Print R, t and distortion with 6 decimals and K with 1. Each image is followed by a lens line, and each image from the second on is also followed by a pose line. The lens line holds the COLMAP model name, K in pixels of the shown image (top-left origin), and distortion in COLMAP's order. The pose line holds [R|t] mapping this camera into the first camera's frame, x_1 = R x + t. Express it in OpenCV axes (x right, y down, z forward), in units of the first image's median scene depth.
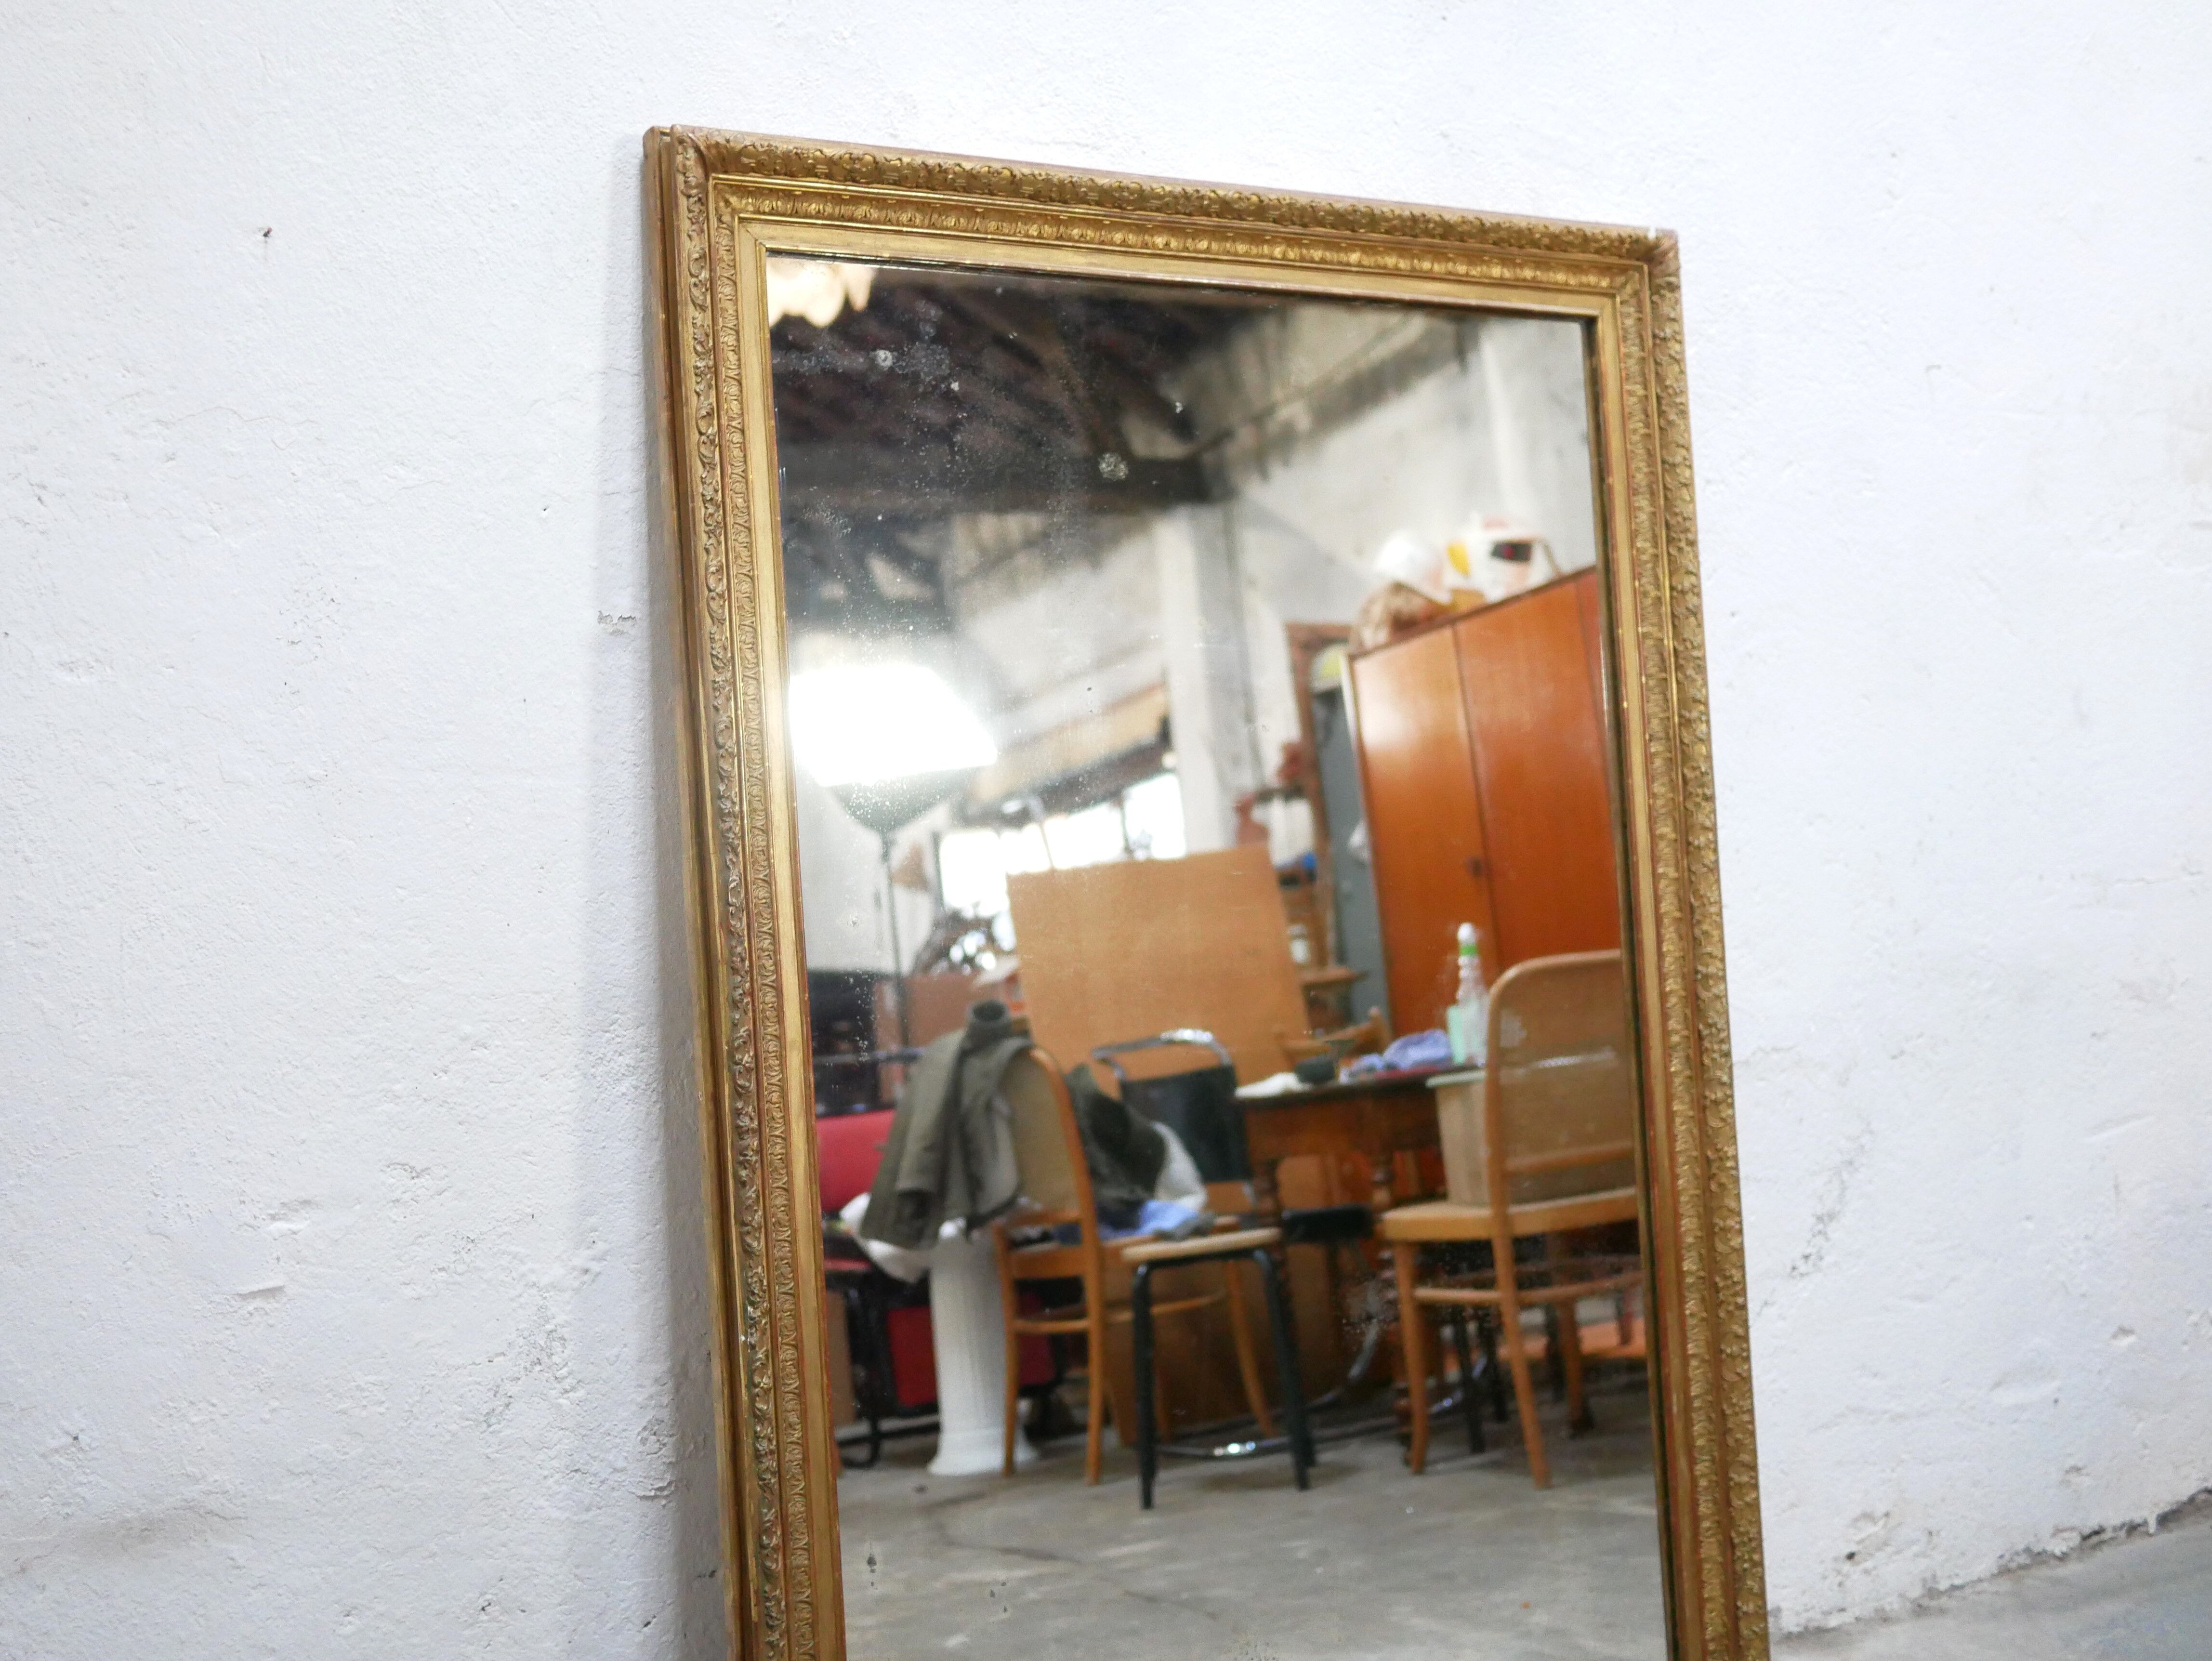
lens RADIAL K [[2503.1, 0, 1108.6], [0, 2503.1, 836.7], [0, 0, 1]] dist [-0.030038, 0.066905]
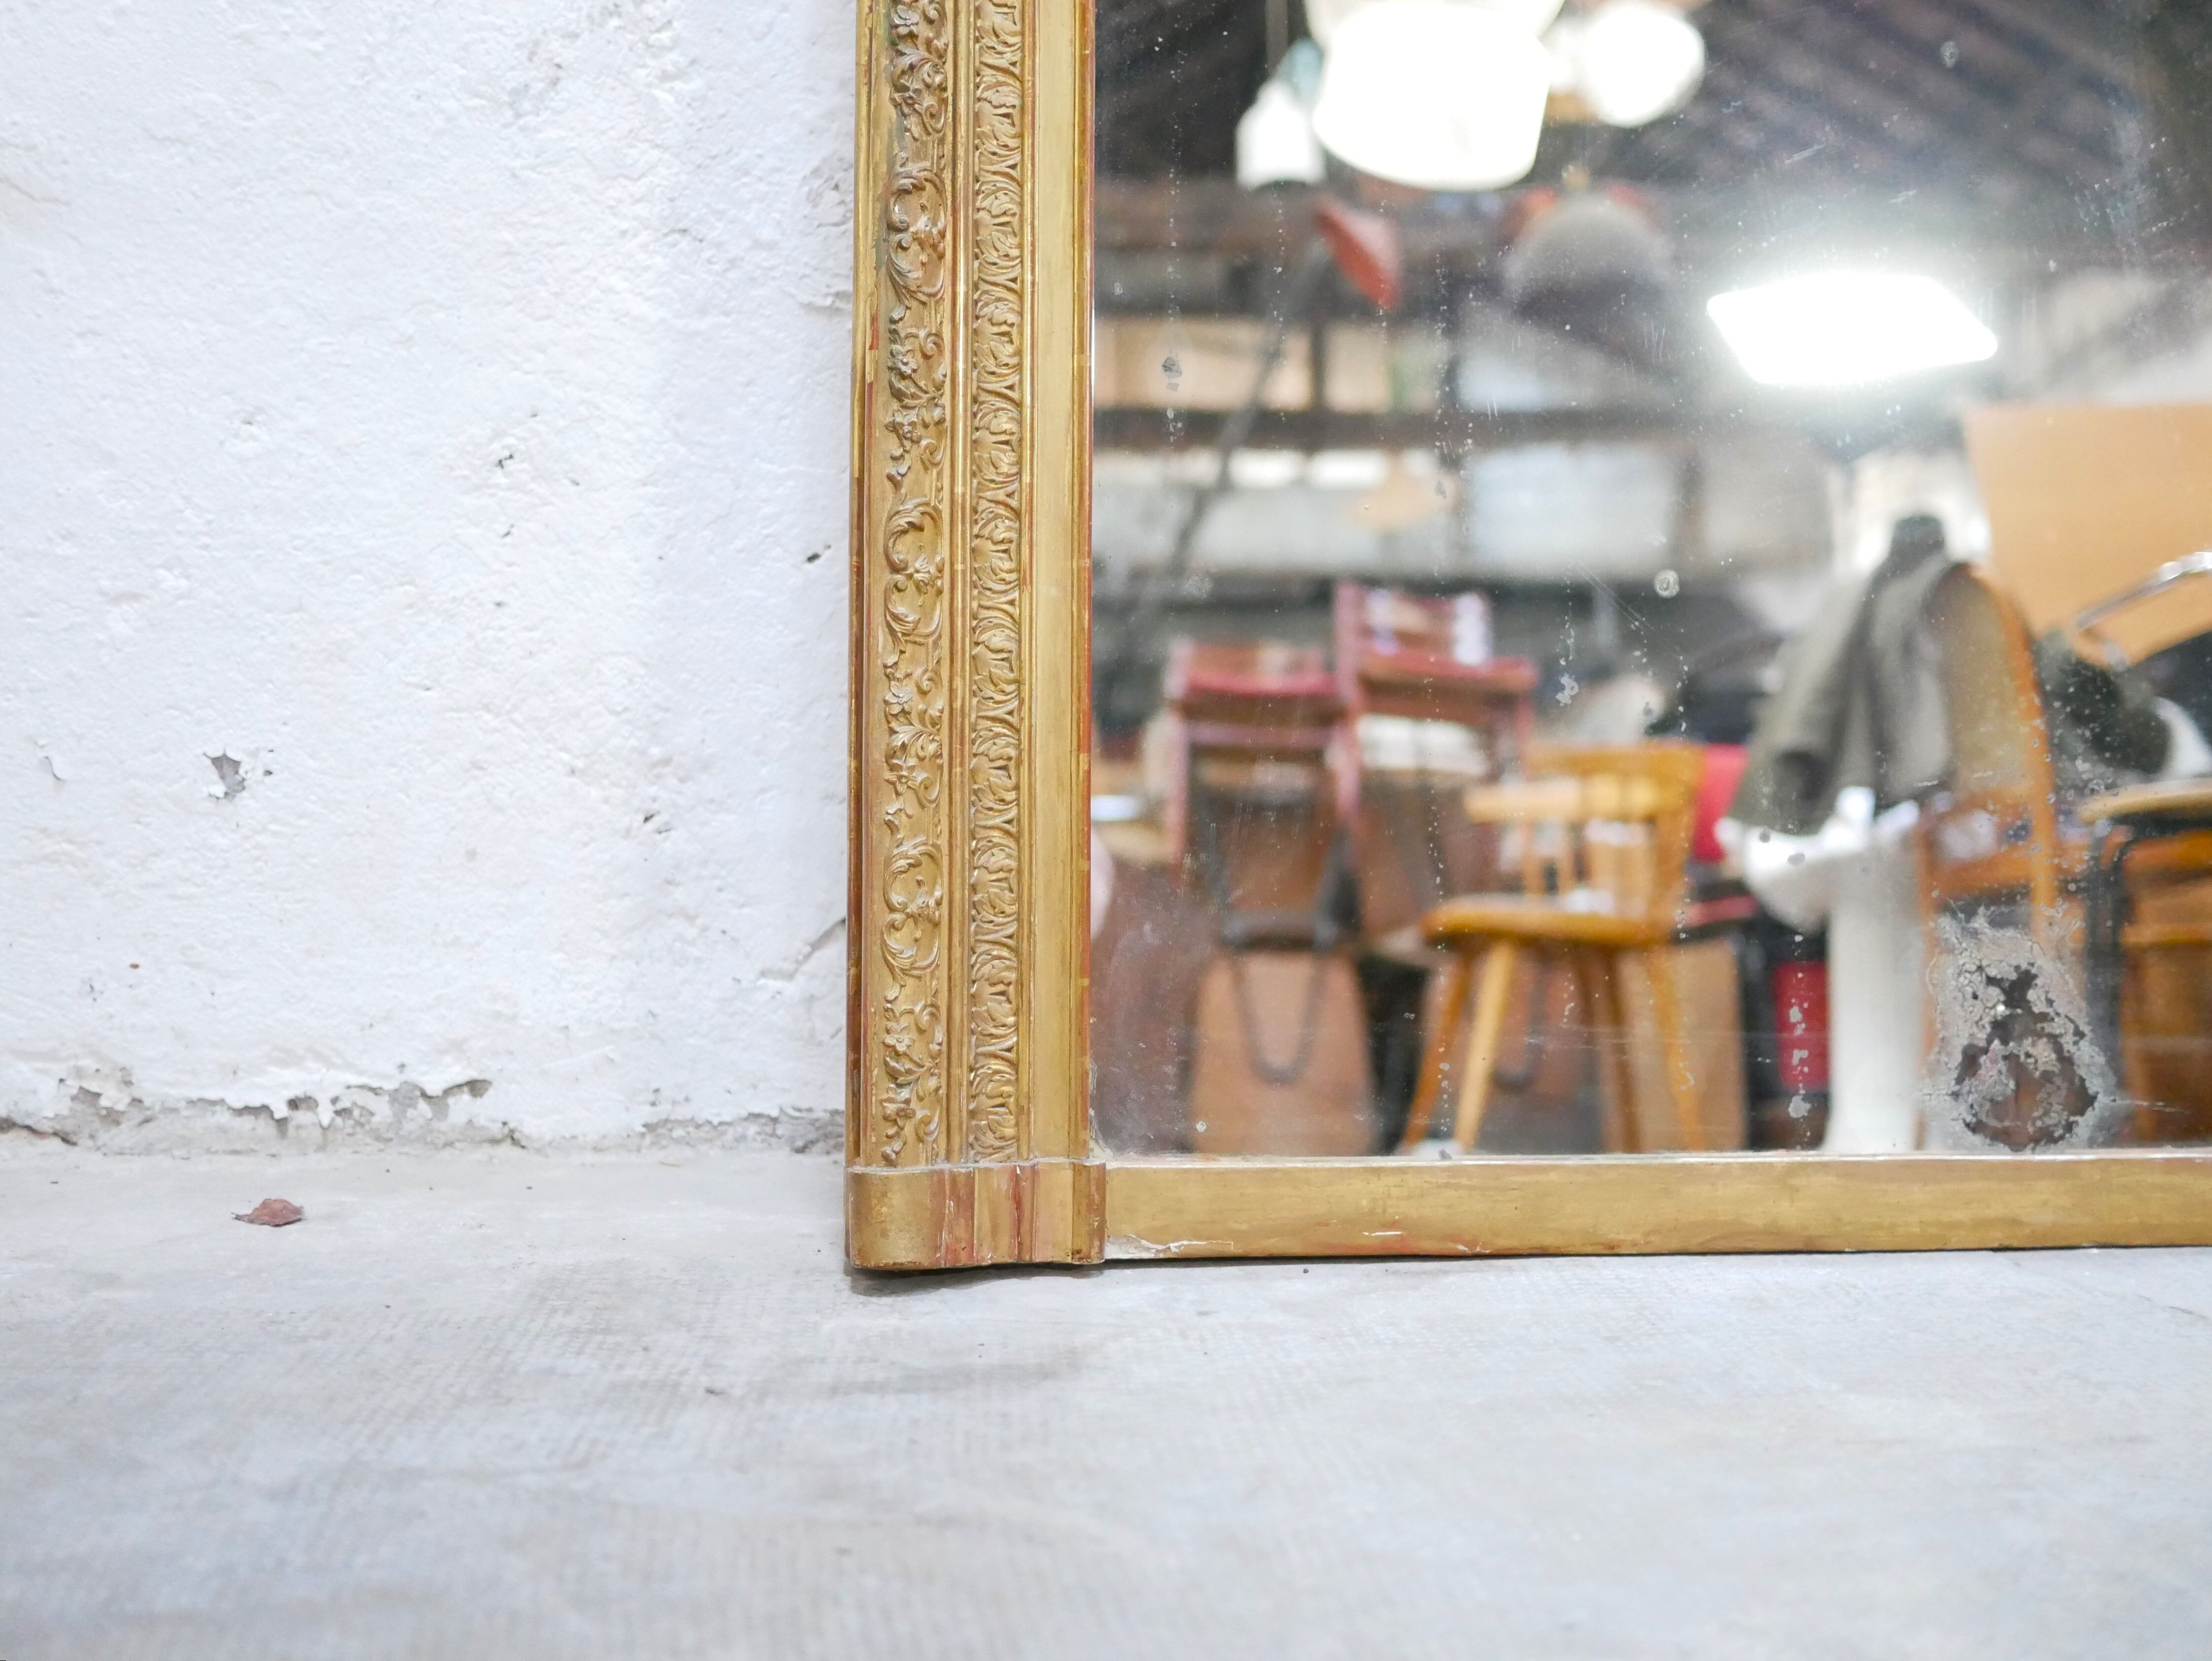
lens RADIAL K [[2554.5, 0, 1106.0], [0, 2554.5, 830.5], [0, 0, 1]] dist [-0.022244, -0.012393]
pose [[0.913863, 0.054038, -0.402411, 0.092754], [-0.046920, 0.998519, 0.027531, 0.353641], [0.403303, -0.006279, 0.915045, 0.525673]]
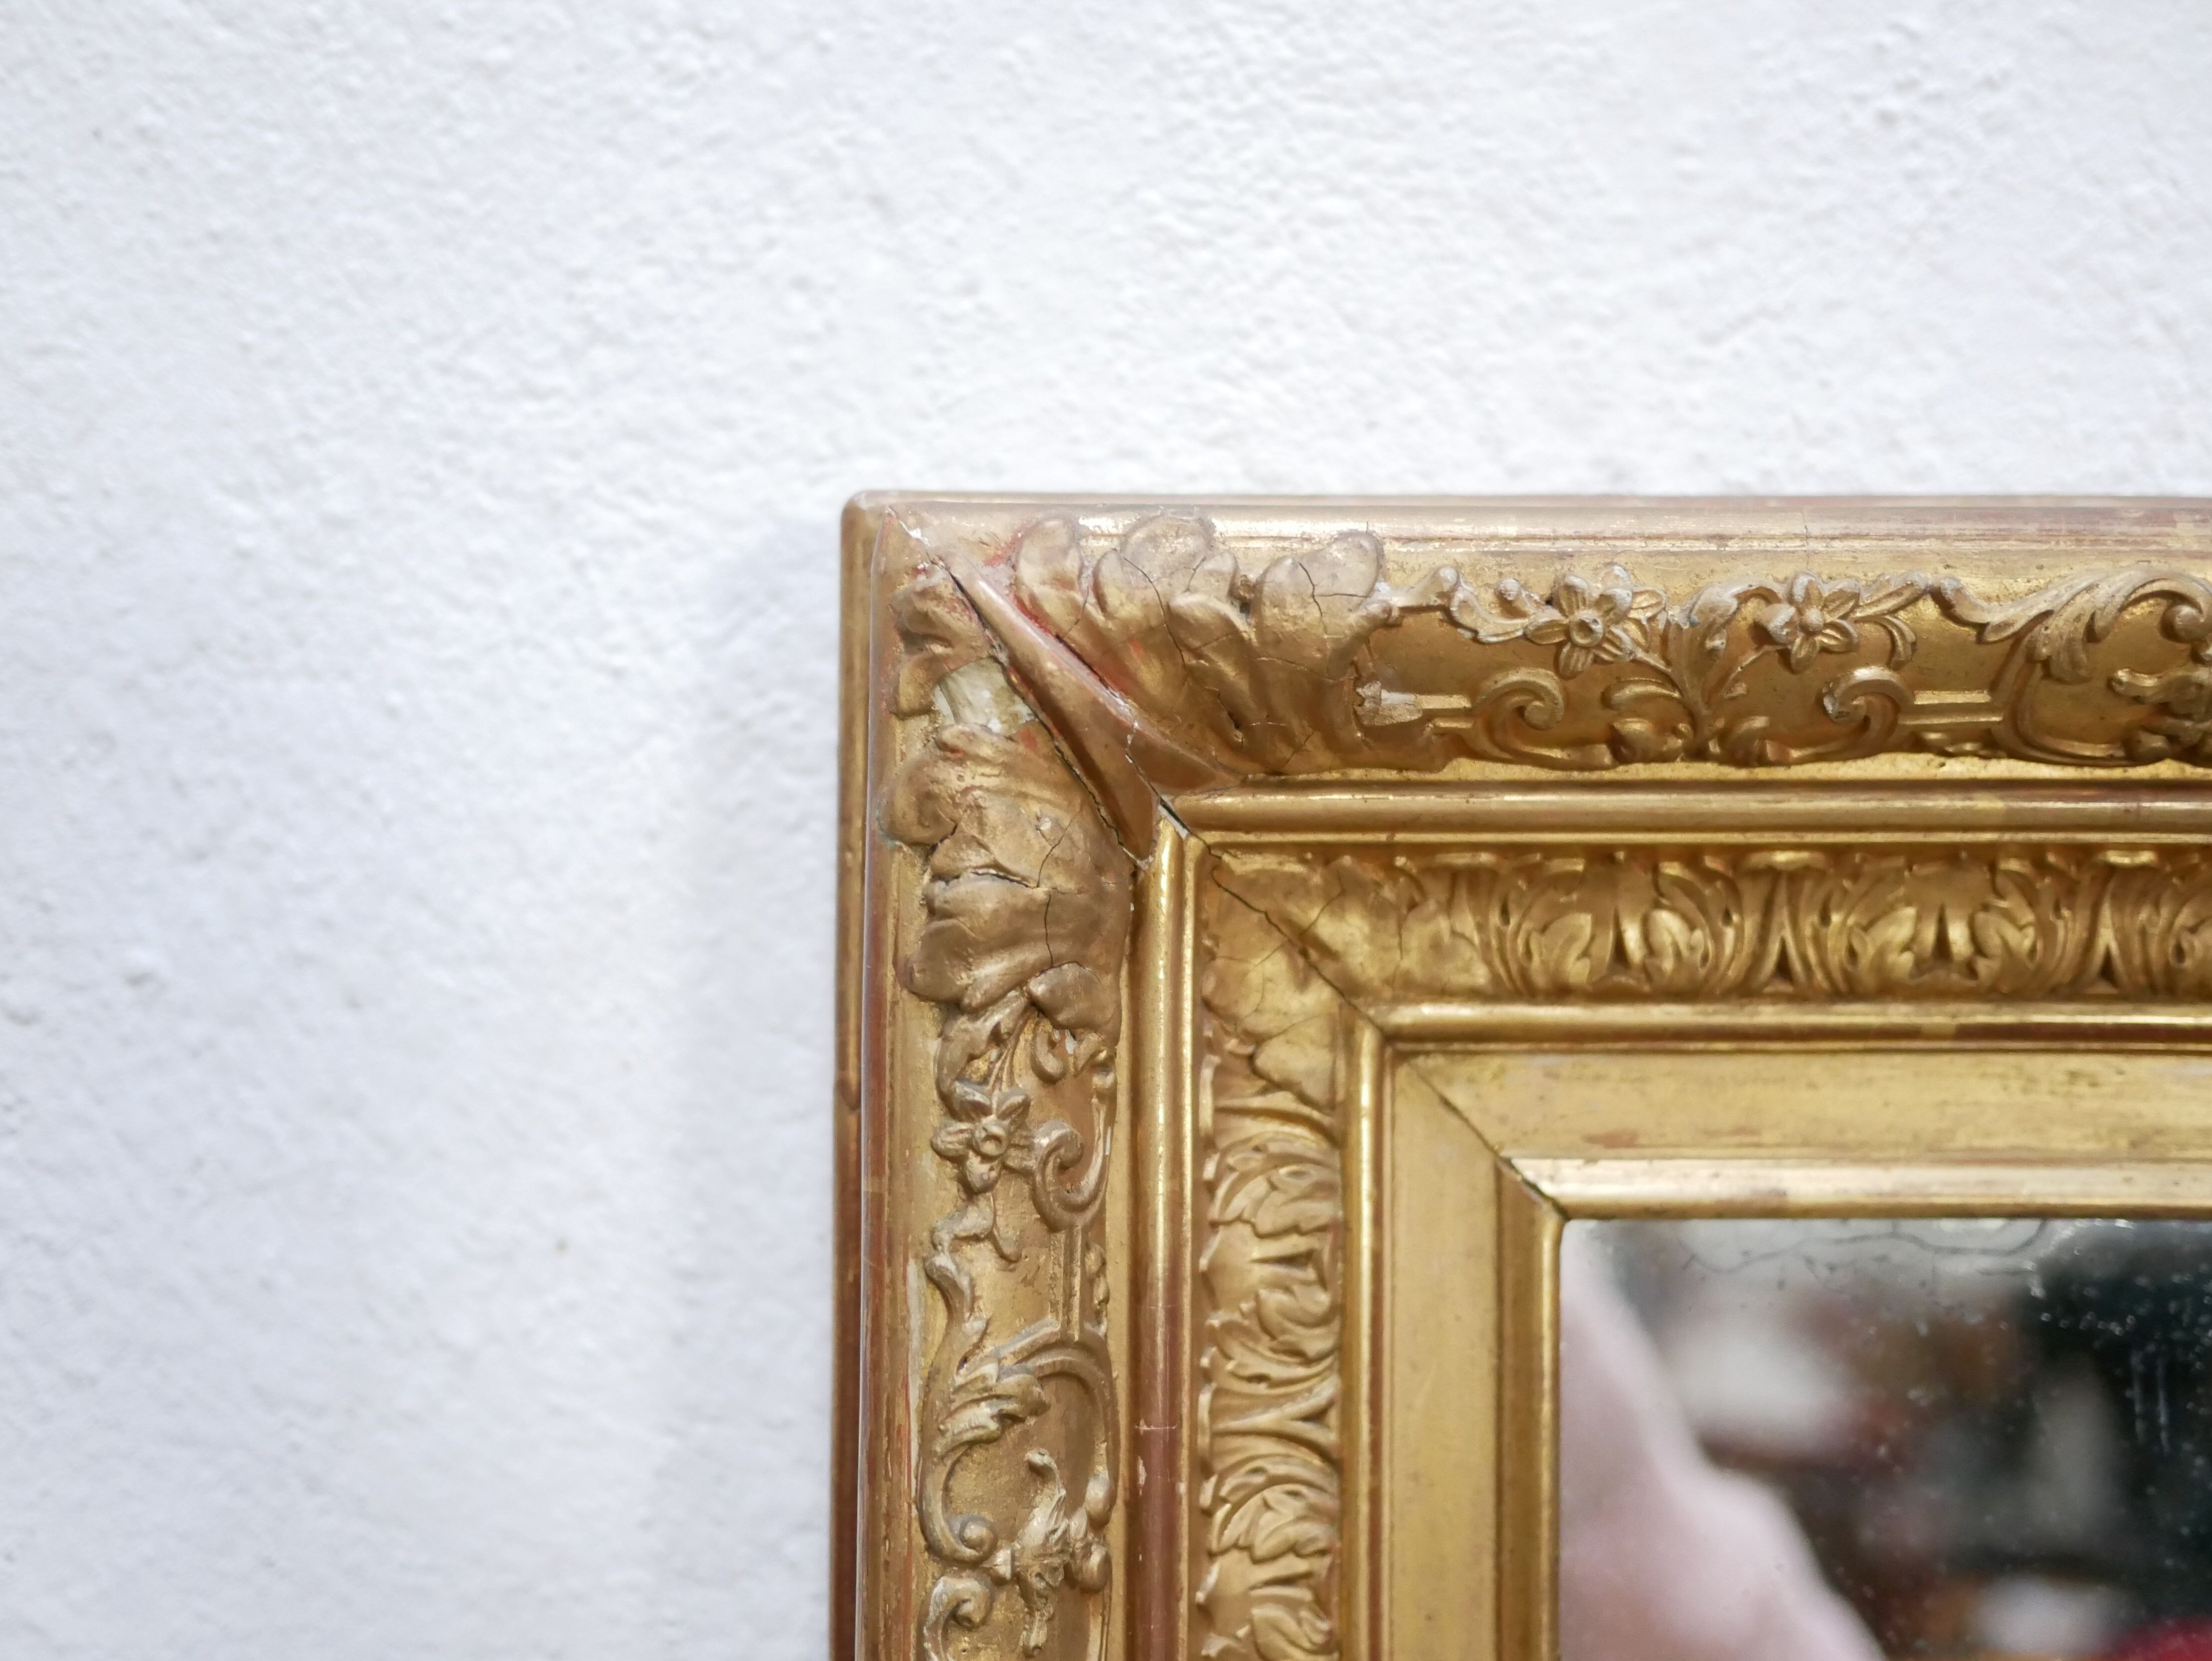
lens RADIAL K [[2665.3, 0, 1116.3], [0, 2665.3, 839.9], [0, 0, 1]] dist [-0.022951, 0.006499]
pose [[0.869105, 0.041873, -0.492852, -0.077878], [-0.040803, 0.999084, 0.012930, -0.251506], [0.492942, 0.008872, 0.870017, 0.814117]]
